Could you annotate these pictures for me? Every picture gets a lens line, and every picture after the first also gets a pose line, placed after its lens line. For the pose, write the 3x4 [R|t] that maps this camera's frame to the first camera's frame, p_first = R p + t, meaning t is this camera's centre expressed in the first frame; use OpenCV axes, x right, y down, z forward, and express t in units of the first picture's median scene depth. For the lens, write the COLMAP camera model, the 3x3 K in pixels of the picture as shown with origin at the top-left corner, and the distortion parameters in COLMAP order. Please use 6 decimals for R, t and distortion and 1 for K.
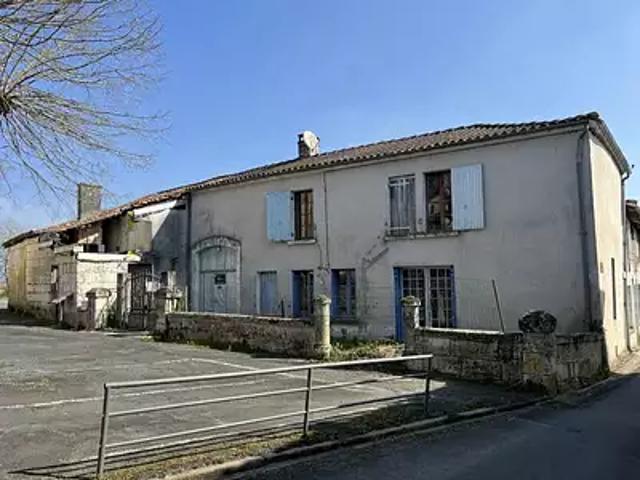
lens RADIAL K [[525.1, 0, 320.0], [0, 525.1, 240.0], [0, 0, 1]] dist [0.049346, -0.005395]
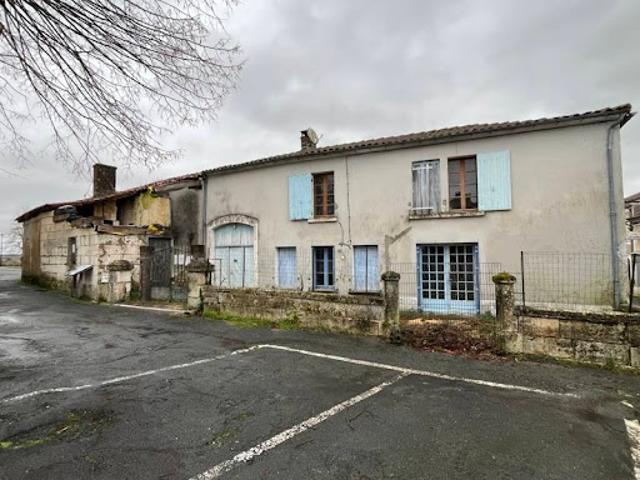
lens RADIAL K [[336.5, 0, 320.0], [0, 336.5, 240.0], [0, 0, 1]] dist [-0.002551, -0.000115]
pose [[0.982359, 0.016886, 0.186243, -0.172189], [-0.022464, 0.999359, 0.027882, 0.026153], [-0.185653, -0.031574, 0.982108, 0.317320]]
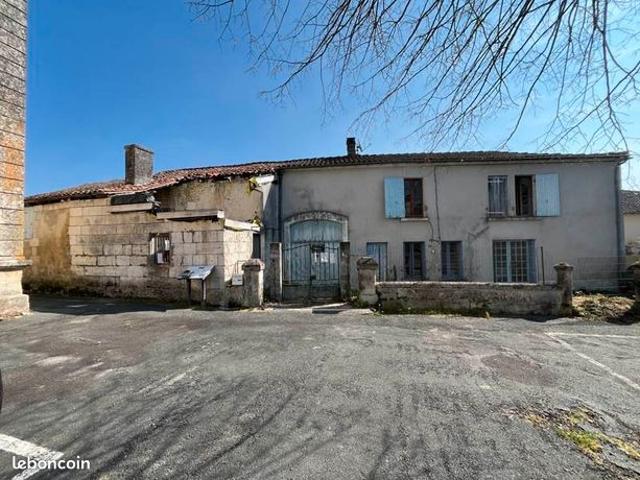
lens RADIAL K [[278.4, 0, 320.0], [0, 278.4, 240.0], [0, 0, 1]] dist [-0.000923, -0.000103]
pose [[0.841792, 0.011343, 0.539683, -0.595634], [-0.037578, 0.998585, 0.037626, 0.037273], [-0.538492, -0.051954, 0.841027, 0.564450]]
